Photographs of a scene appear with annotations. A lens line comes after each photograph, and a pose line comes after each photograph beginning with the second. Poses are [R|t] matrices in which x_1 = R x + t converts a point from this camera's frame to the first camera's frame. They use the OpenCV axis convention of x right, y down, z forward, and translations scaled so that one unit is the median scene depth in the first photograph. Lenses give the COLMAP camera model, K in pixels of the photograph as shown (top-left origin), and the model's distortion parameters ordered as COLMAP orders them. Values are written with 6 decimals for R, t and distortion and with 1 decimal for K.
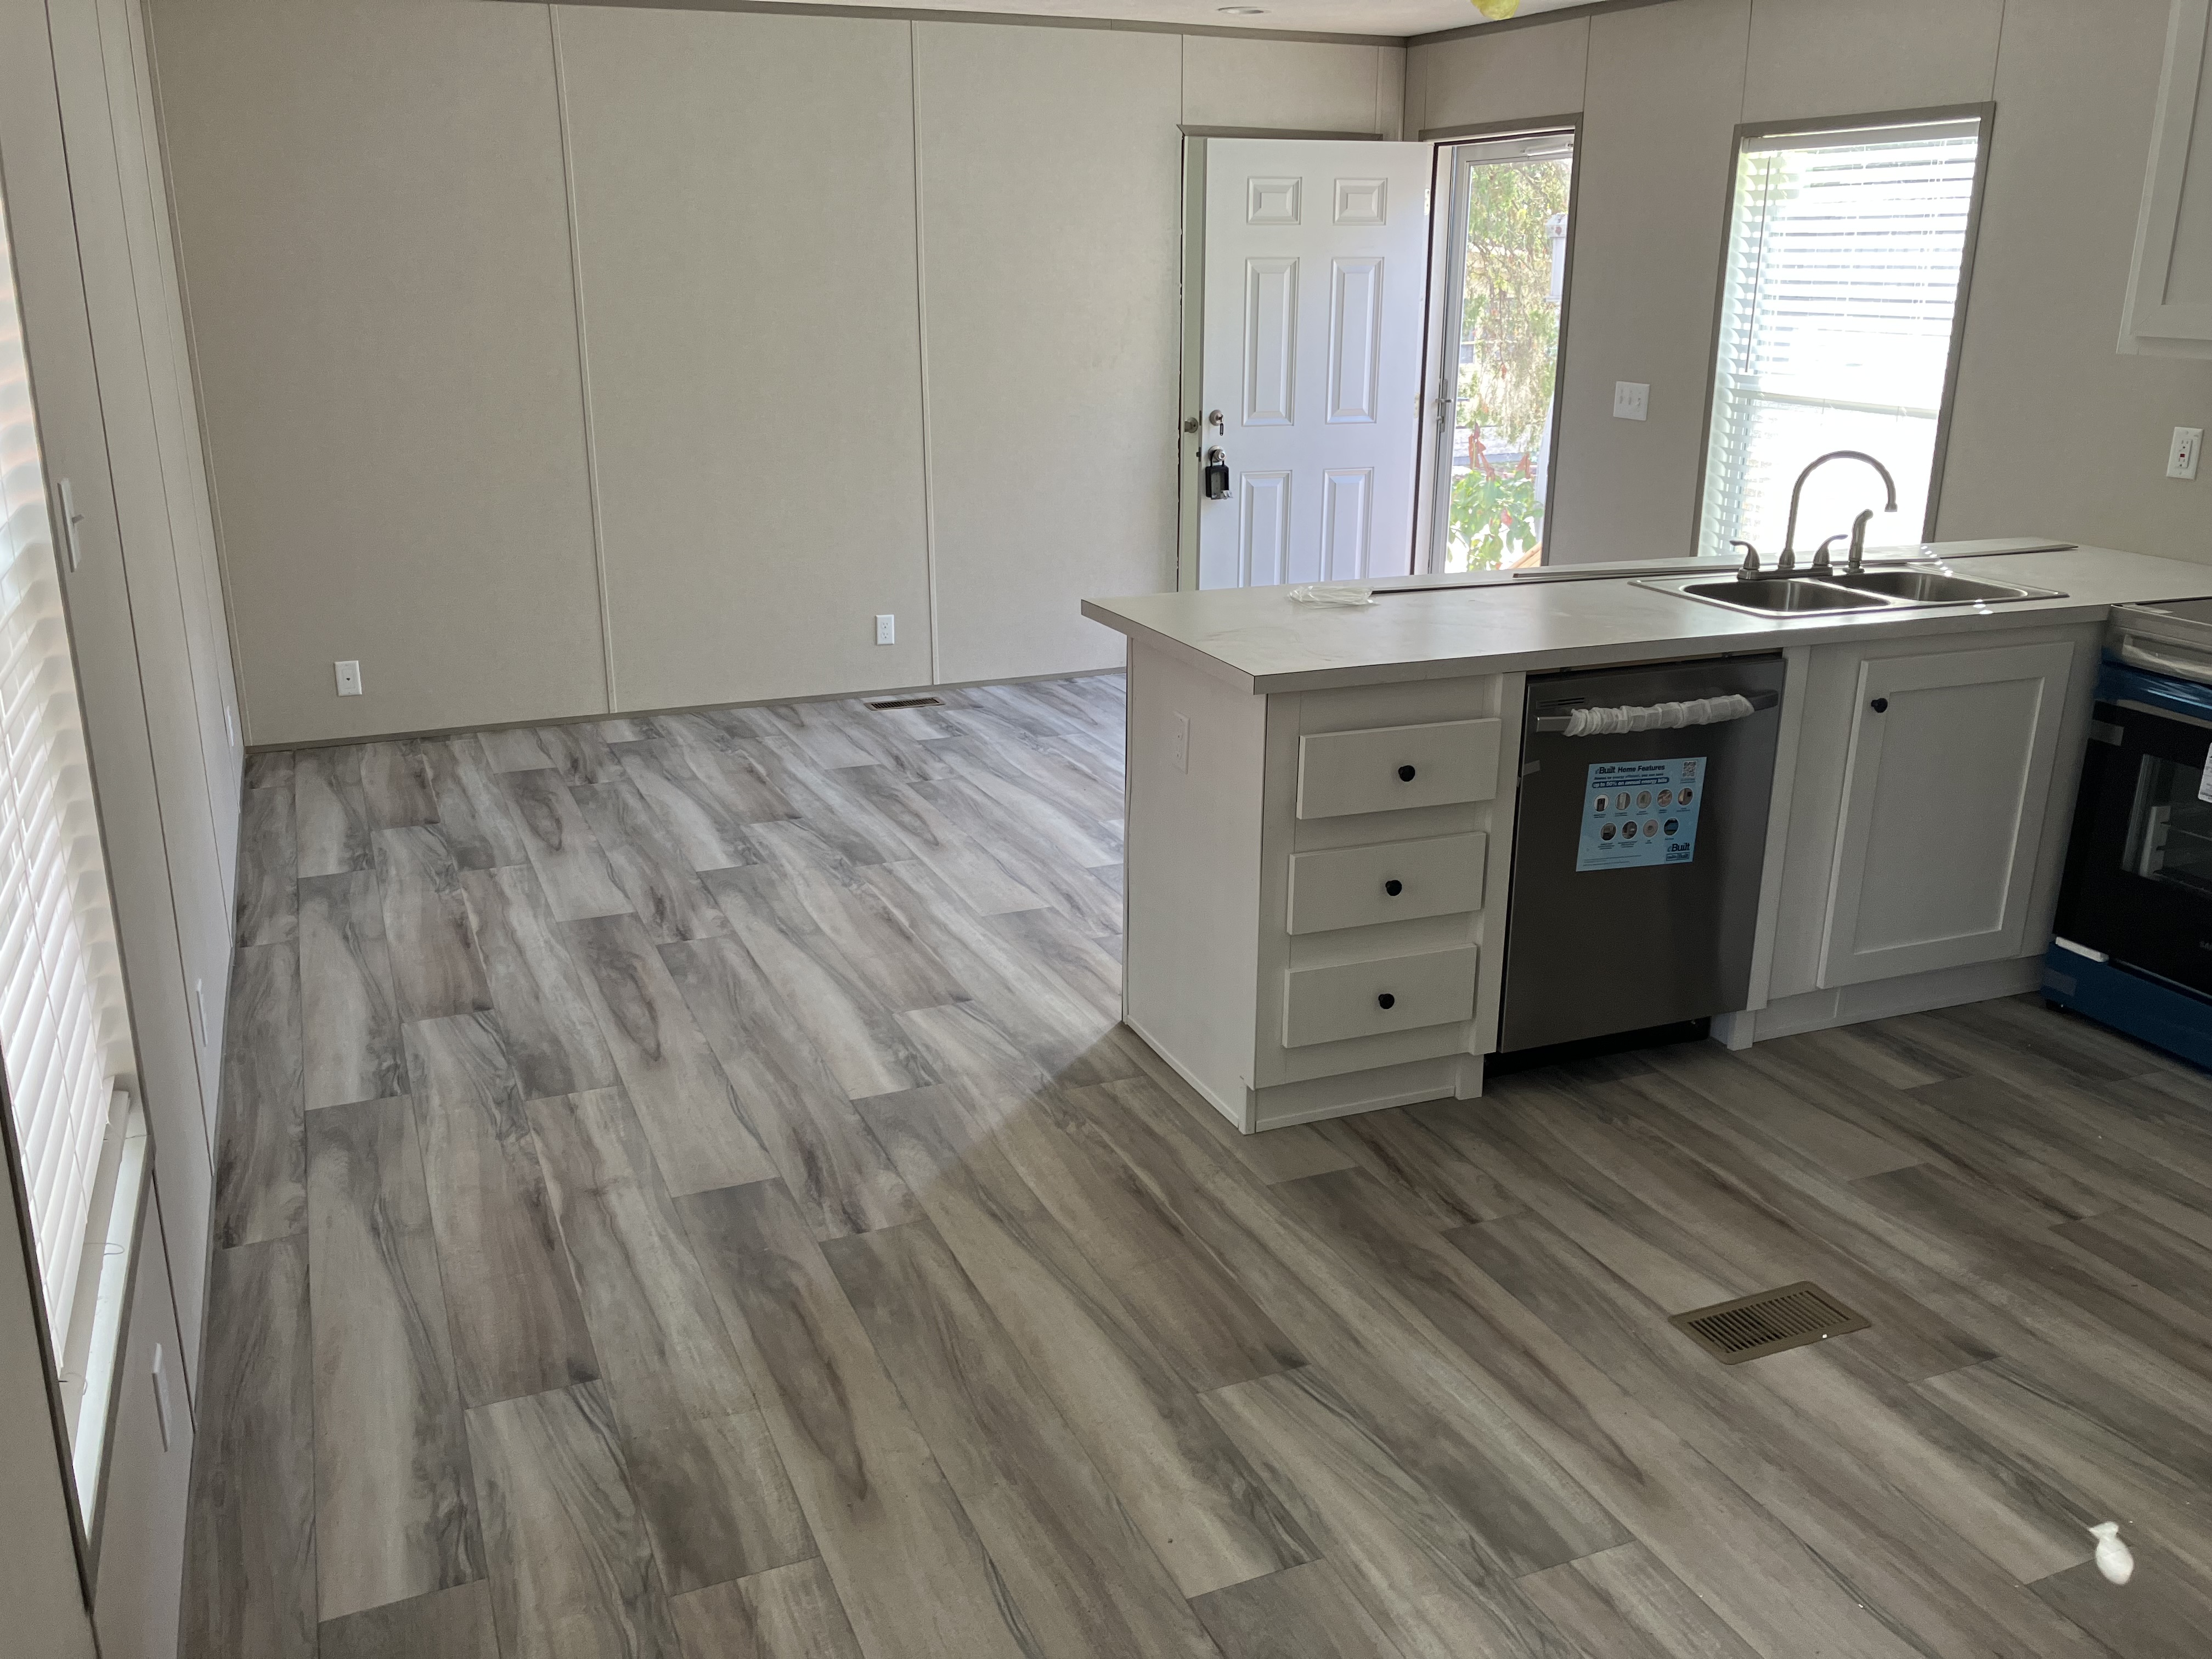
lens RADIAL K [[1826.0, 0, 1110.0], [0, 1826.0, 822.4], [0, 0, 1]] dist [0.022998, 0.001918]
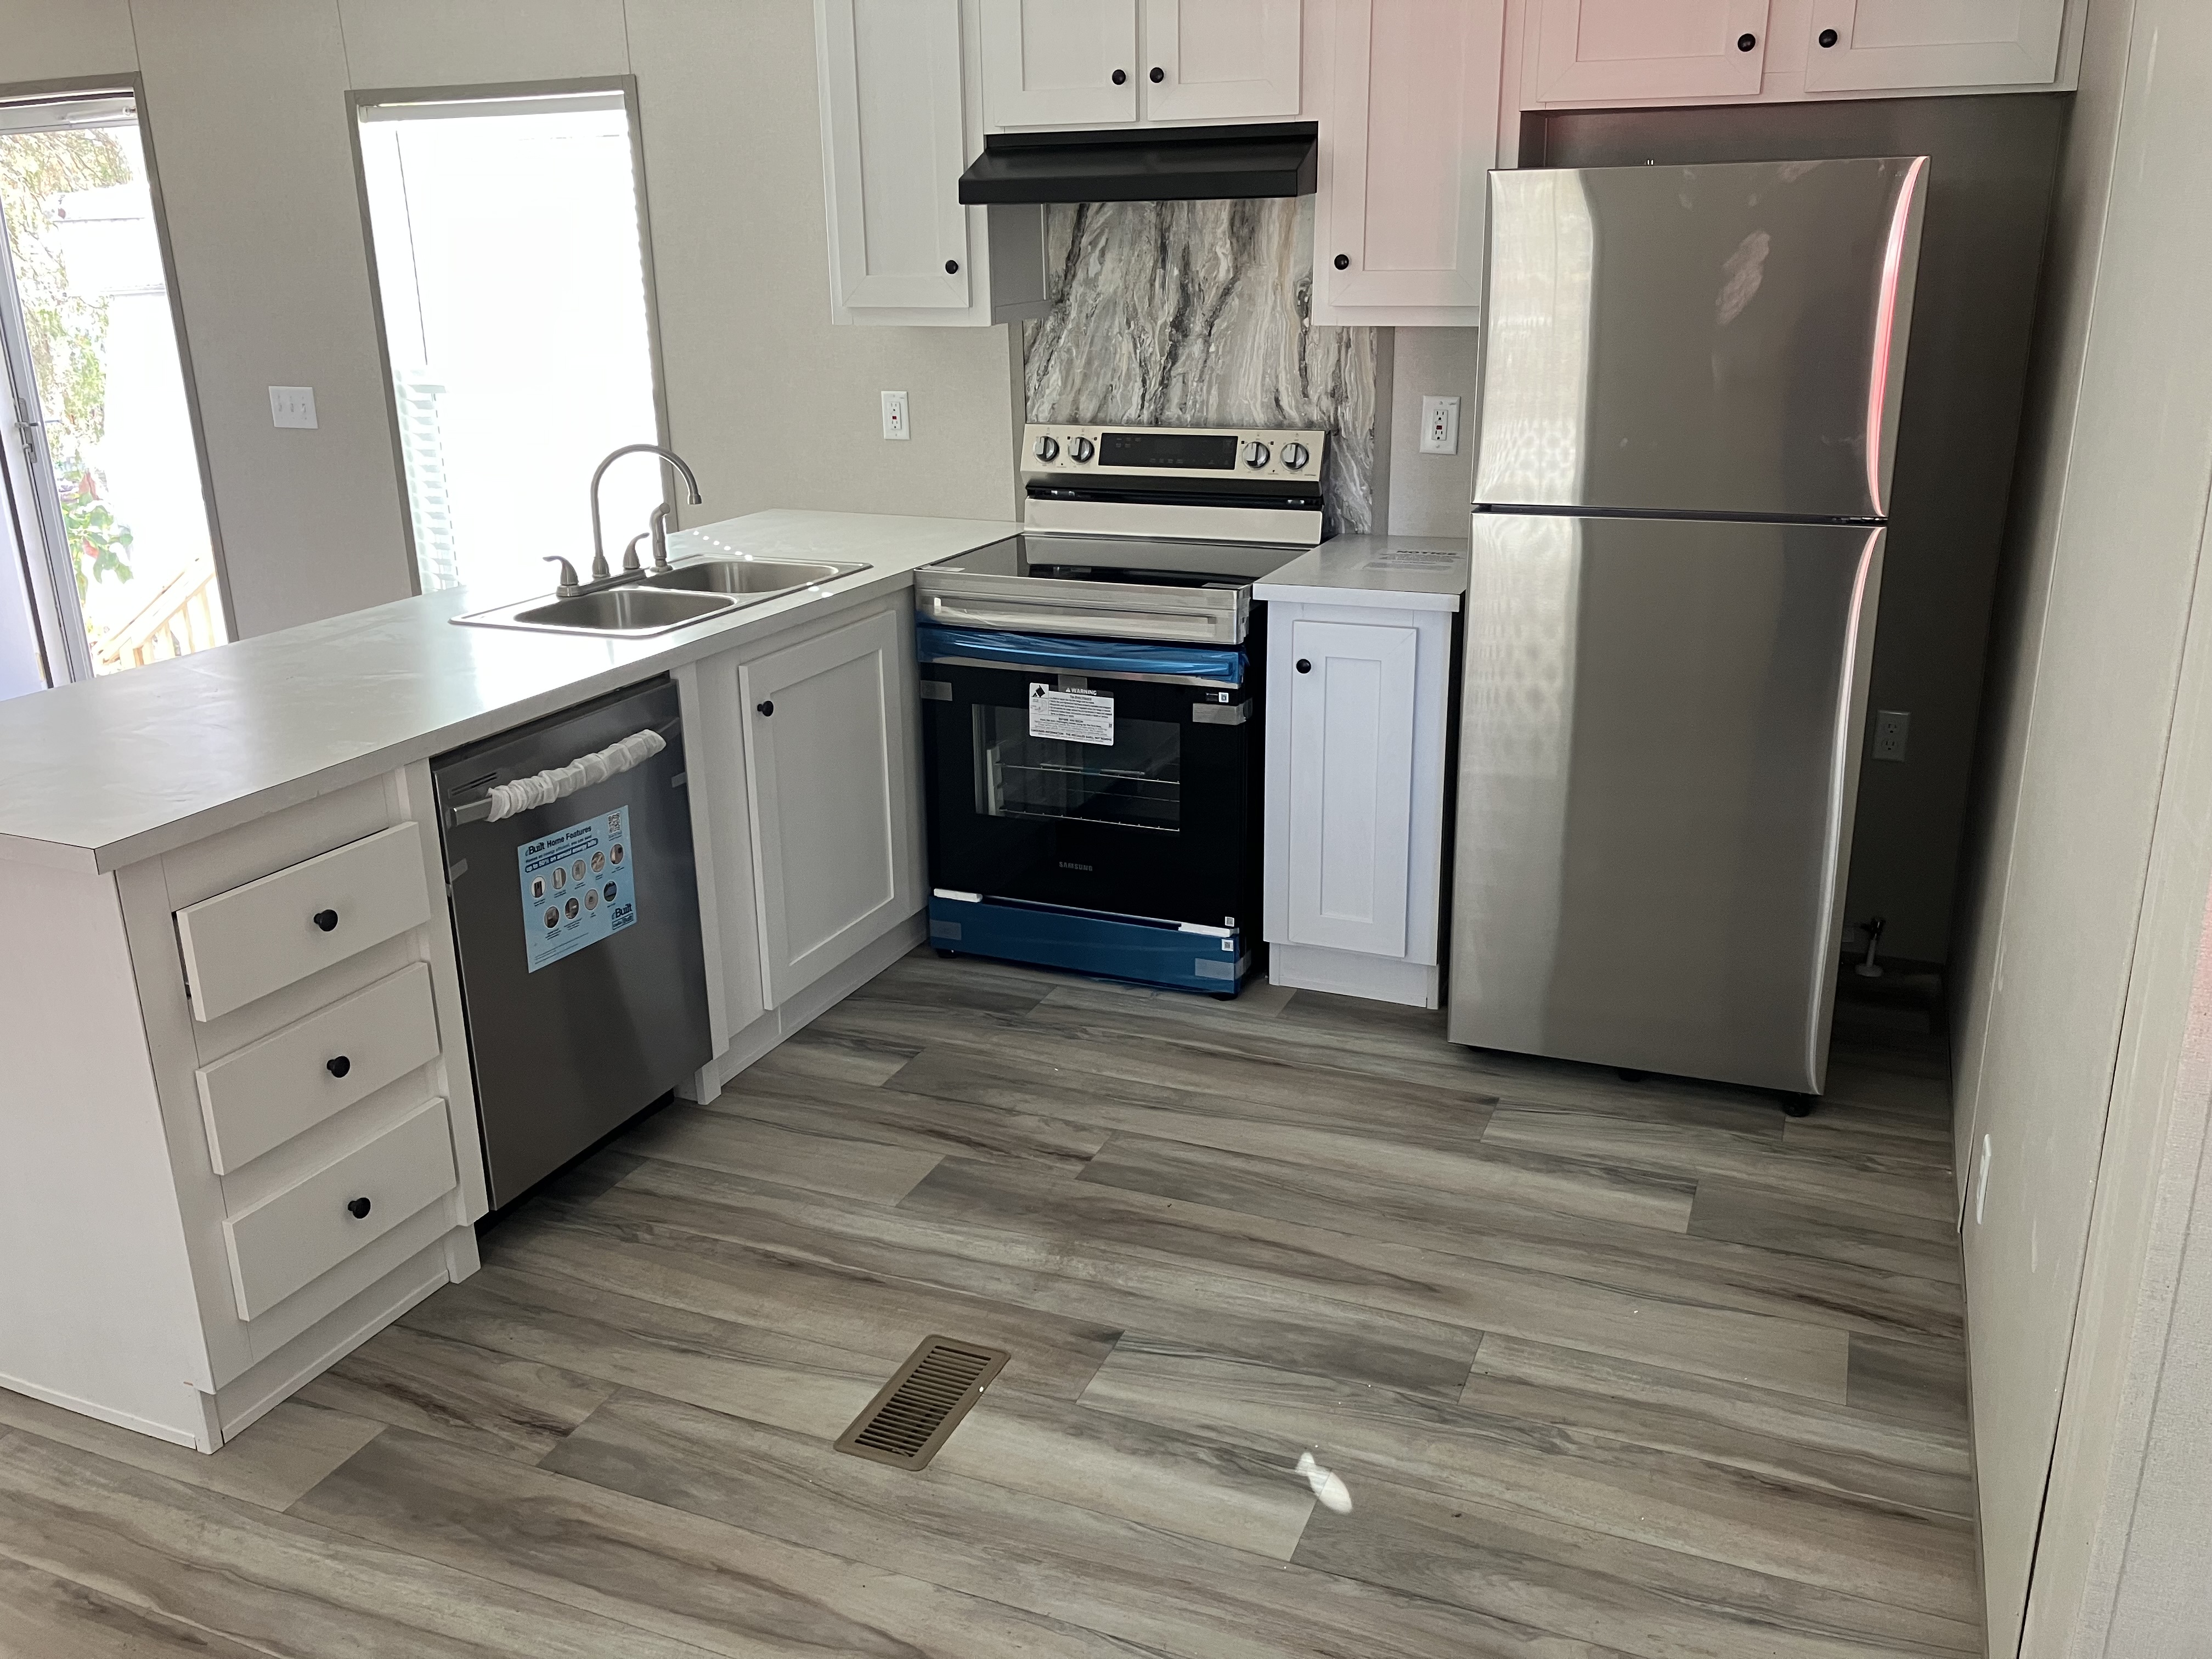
lens RADIAL K [[1811.0, 0, 1106.0], [0, 1811.0, 829.5], [0, 0, 1]] dist [0.010351, 0.000988]
pose [[0.723888, -0.238915, 0.647230, -0.076262], [0.229190, 0.968124, 0.101032, -0.060418], [-0.650737, 0.075203, 0.755570, 0.193487]]
